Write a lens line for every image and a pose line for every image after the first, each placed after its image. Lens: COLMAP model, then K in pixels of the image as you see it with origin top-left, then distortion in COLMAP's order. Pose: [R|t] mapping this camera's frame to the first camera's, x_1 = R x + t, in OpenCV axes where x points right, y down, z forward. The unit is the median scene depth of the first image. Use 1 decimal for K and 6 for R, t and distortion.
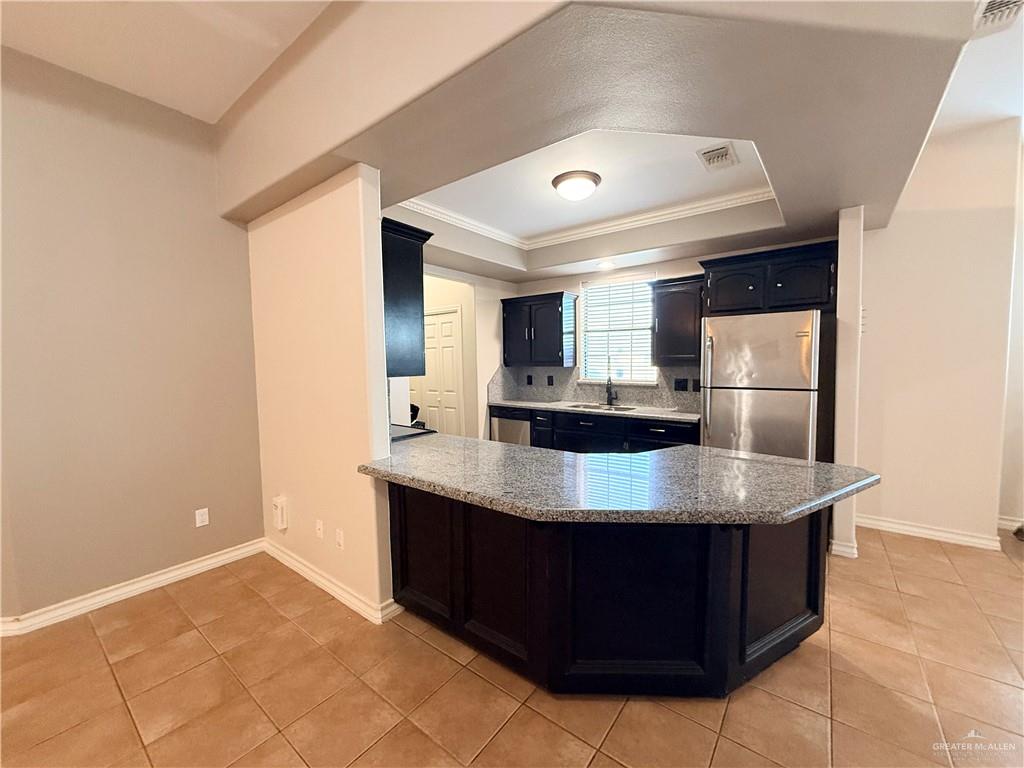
lens RADIAL K [[409.9, 0, 511.7], [0, 409.9, 385.2], [0, 0, 1]] dist [0.000029, 0.000004]
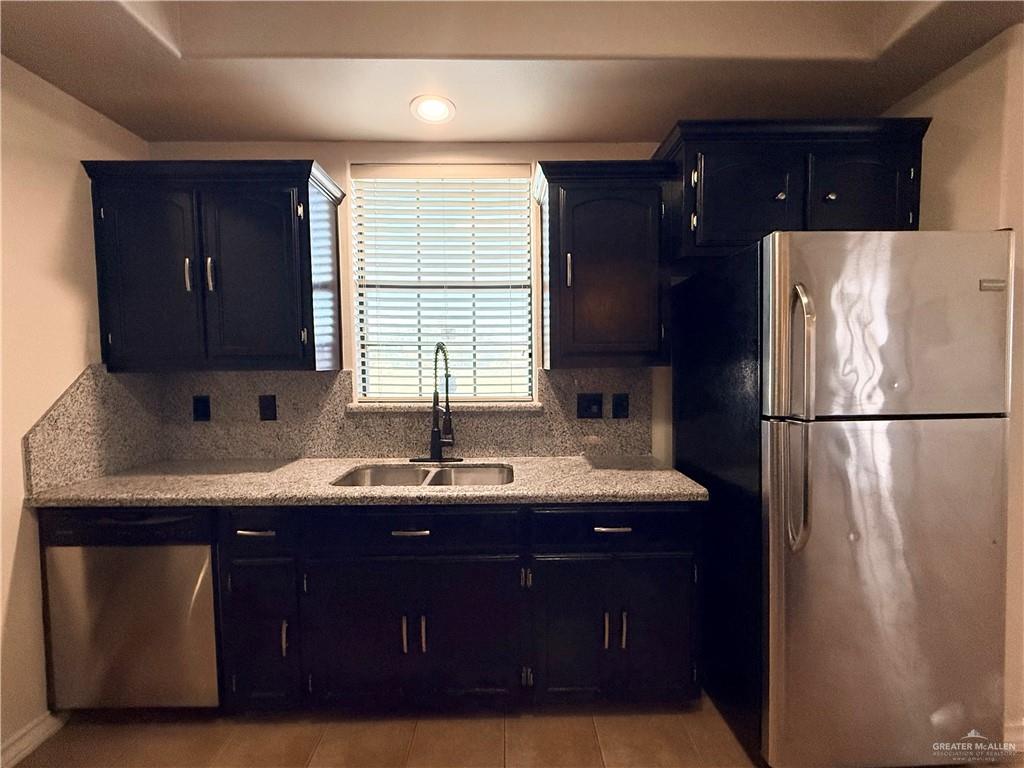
lens RADIAL K [[443.4, 0, 514.4], [0, 443.4, 383.5], [0, 0, 1]] dist [0.003259, 0.000188]
pose [[0.782767, -0.024957, 0.621814, 0.017710], [0.038720, 0.999213, -0.008639, -0.022132], [-0.621109, 0.030839, 0.783118, 0.557021]]
